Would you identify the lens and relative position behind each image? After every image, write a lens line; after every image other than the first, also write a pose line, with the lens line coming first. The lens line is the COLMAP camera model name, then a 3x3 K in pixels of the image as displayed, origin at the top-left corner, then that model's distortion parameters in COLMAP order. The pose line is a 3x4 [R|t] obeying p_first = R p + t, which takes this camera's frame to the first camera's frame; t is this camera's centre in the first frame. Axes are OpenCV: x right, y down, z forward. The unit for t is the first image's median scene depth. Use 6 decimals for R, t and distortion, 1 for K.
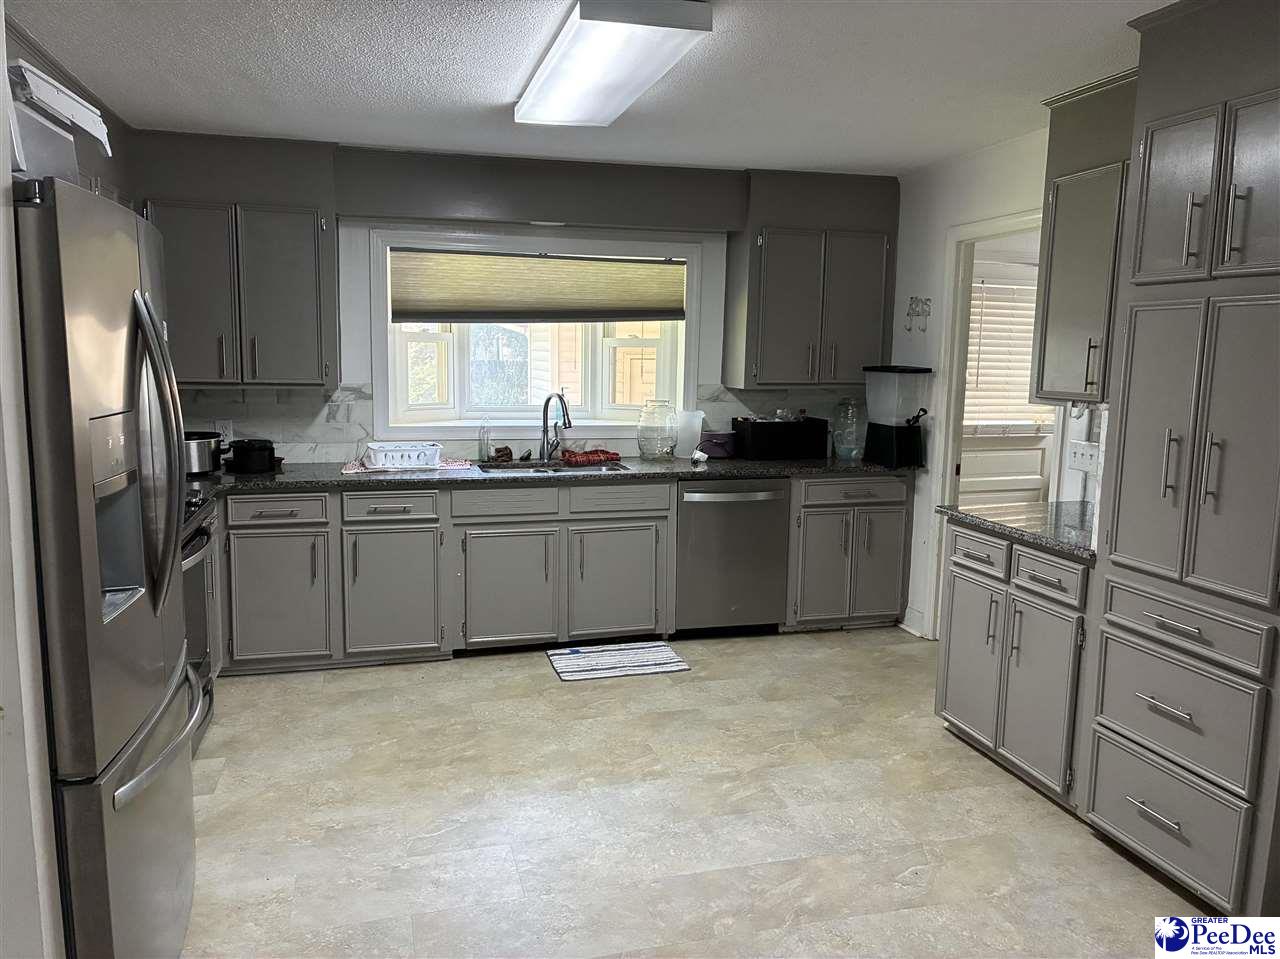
lens RADIAL K [[944.7, 0, 659.6], [0, 944.7, 483.8], [0, 0, 1]] dist [0.078301, -0.106162]
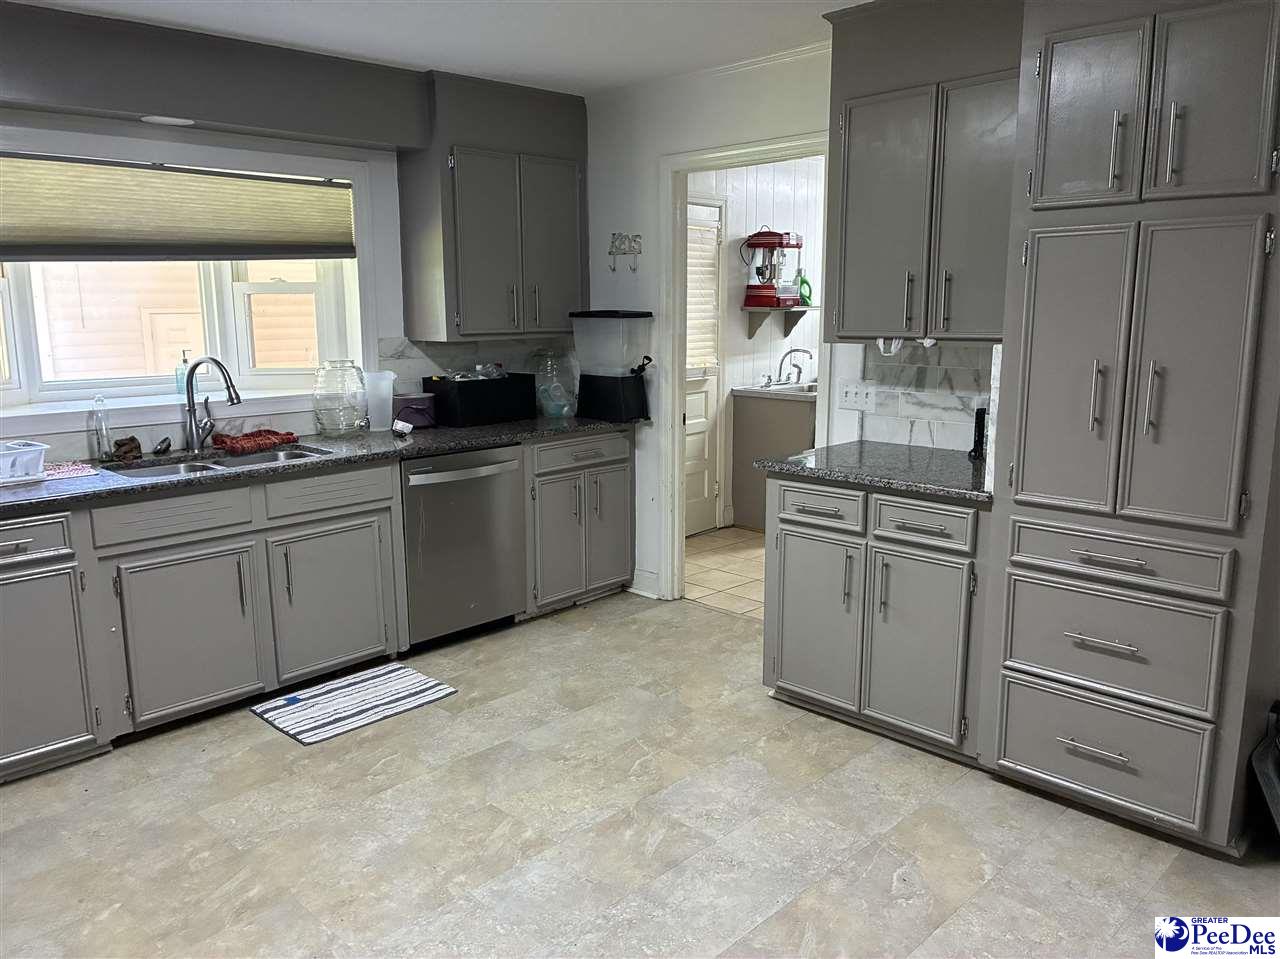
lens RADIAL K [[949.1, 0, 640.0], [0, 949.1, 479.5], [0, 0, 1]] dist [0.050142, -0.055093]
pose [[0.873891, -0.110637, 0.473364, -0.186222], [0.089310, 0.993722, 0.067381, -0.023584], [-0.477847, -0.016607, 0.878286, 0.200793]]
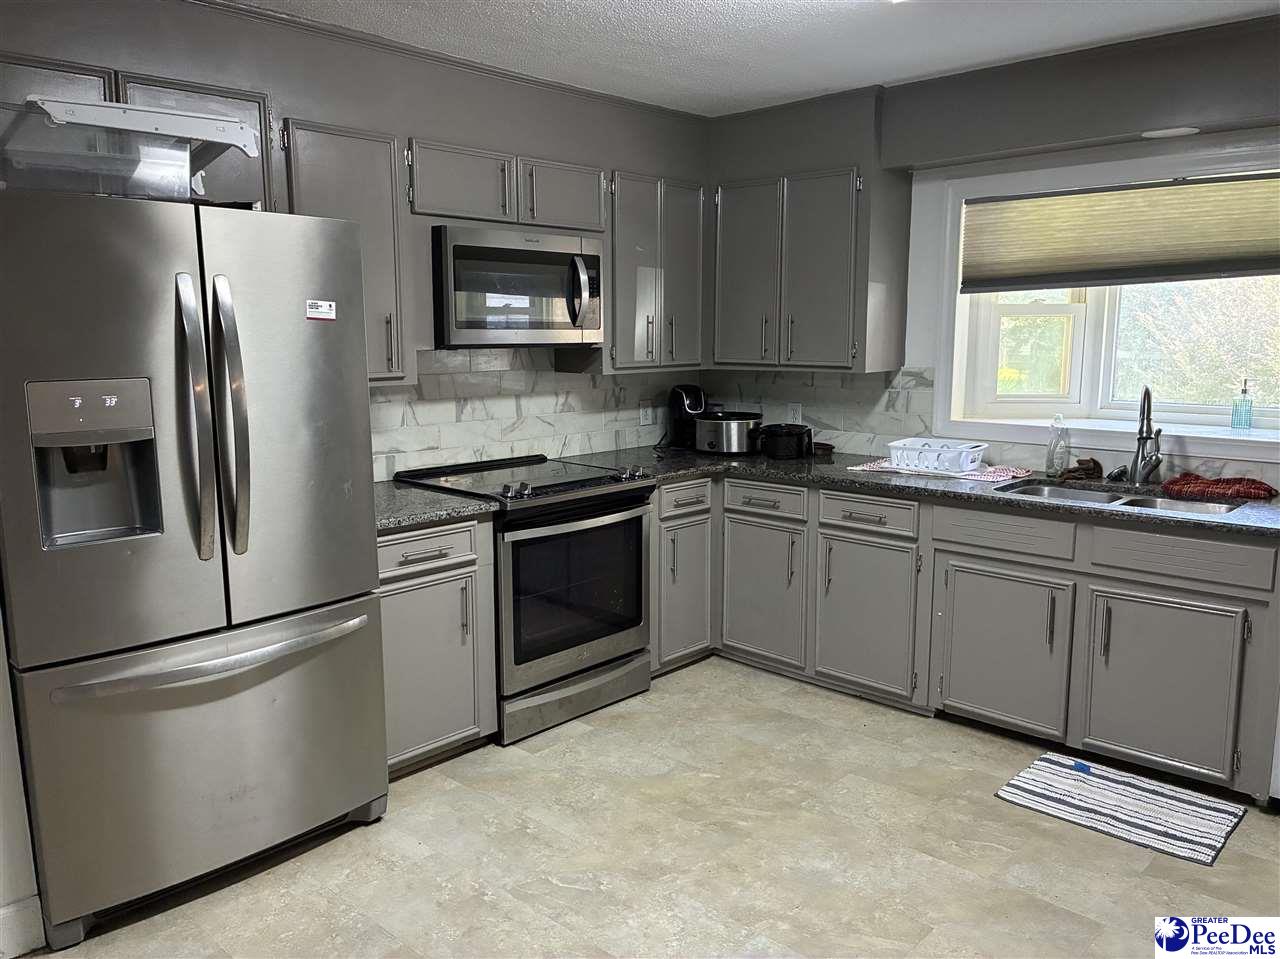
lens RADIAL K [[976.6, 0, 674.2], [0, 976.6, 480.0], [0, 0, 1]] dist [0.048174, -0.044459]
pose [[0.526557, 0.115656, -0.842236, 0.323736], [-0.109834, 0.991655, 0.067507, -0.041727], [0.843015, 0.056960, 0.534866, 0.362035]]
